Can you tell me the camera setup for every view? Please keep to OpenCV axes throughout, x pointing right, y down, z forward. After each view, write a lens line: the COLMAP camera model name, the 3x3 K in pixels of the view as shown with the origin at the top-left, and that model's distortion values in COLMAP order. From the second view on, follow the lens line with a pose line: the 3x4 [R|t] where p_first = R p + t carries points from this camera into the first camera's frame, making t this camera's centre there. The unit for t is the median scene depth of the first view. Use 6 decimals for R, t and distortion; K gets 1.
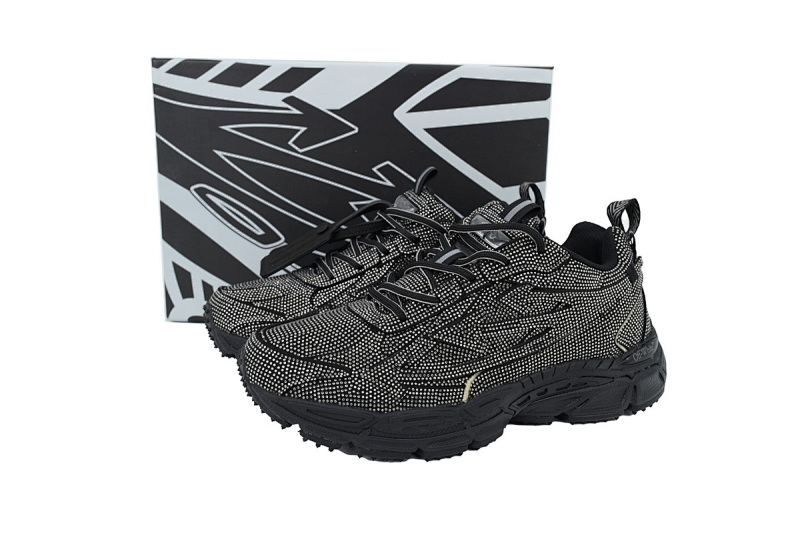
lens RADIAL K [[683.1, 0, 398.8], [0, 683.1, 267.5], [0, 0, 1]] dist [-0.019596, -0.002076]
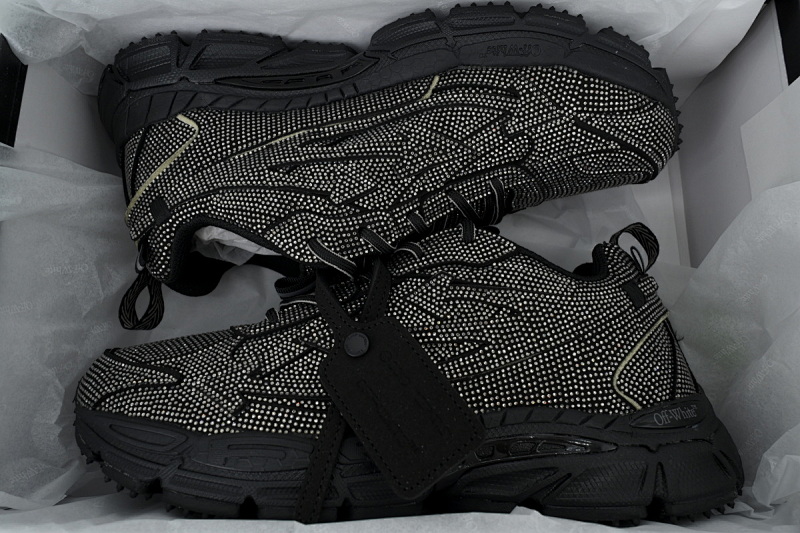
lens RADIAL K [[595.3, 0, 396.9], [0, 595.3, 262.1], [0, 0, 1]] dist [0.013715, 0.000425]
pose [[0.950712, -0.071926, -0.301619, 0.328550], [-0.071309, 0.895938, -0.438419, 0.287889], [0.301765, 0.438318, 0.846649, 0.451585]]
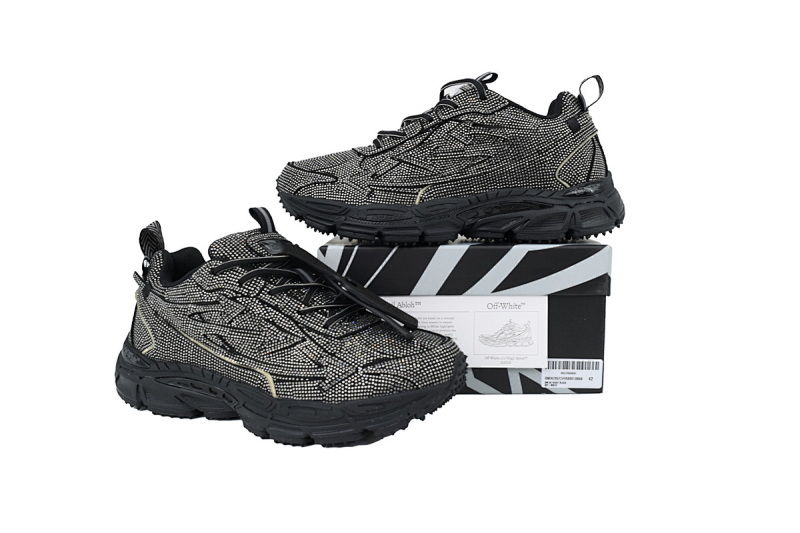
lens RADIAL K [[683.1, 0, 399.5], [0, 683.1, 270.3], [0, 0, 1]] dist [-0.019596, -0.002076]
pose [[0.932808, 0.023520, -0.359606, 0.549942], [-0.054582, 0.995577, -0.076471, 0.426947], [0.356217, 0.090961, 0.929965, -0.272393]]
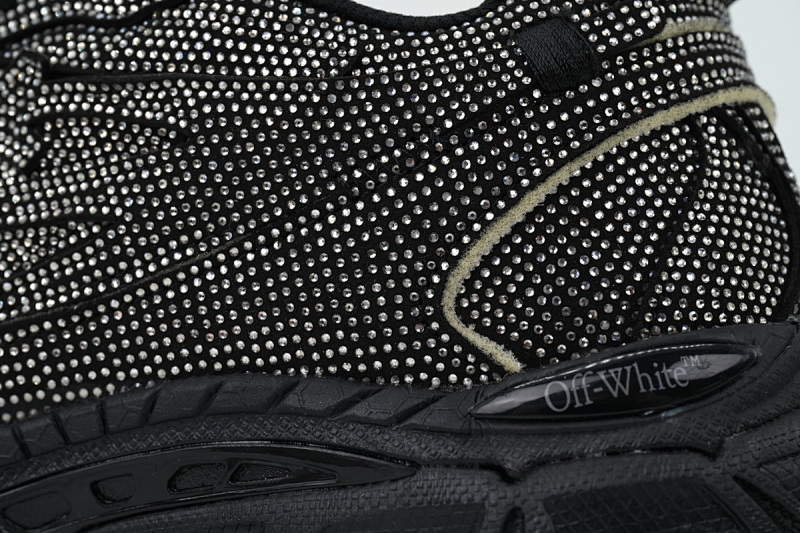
lens RADIAL K [[1701.3, 0, 400.3], [0, 1701.3, 266.6], [0, 0, 1]] dist [-0.002494, 0.000000]
pose [[0.764292, -0.086404, -0.639055, 0.746163], [-0.128513, 0.950698, -0.282238, 0.284950], [0.631935, 0.297839, 0.715507, 0.616577]]
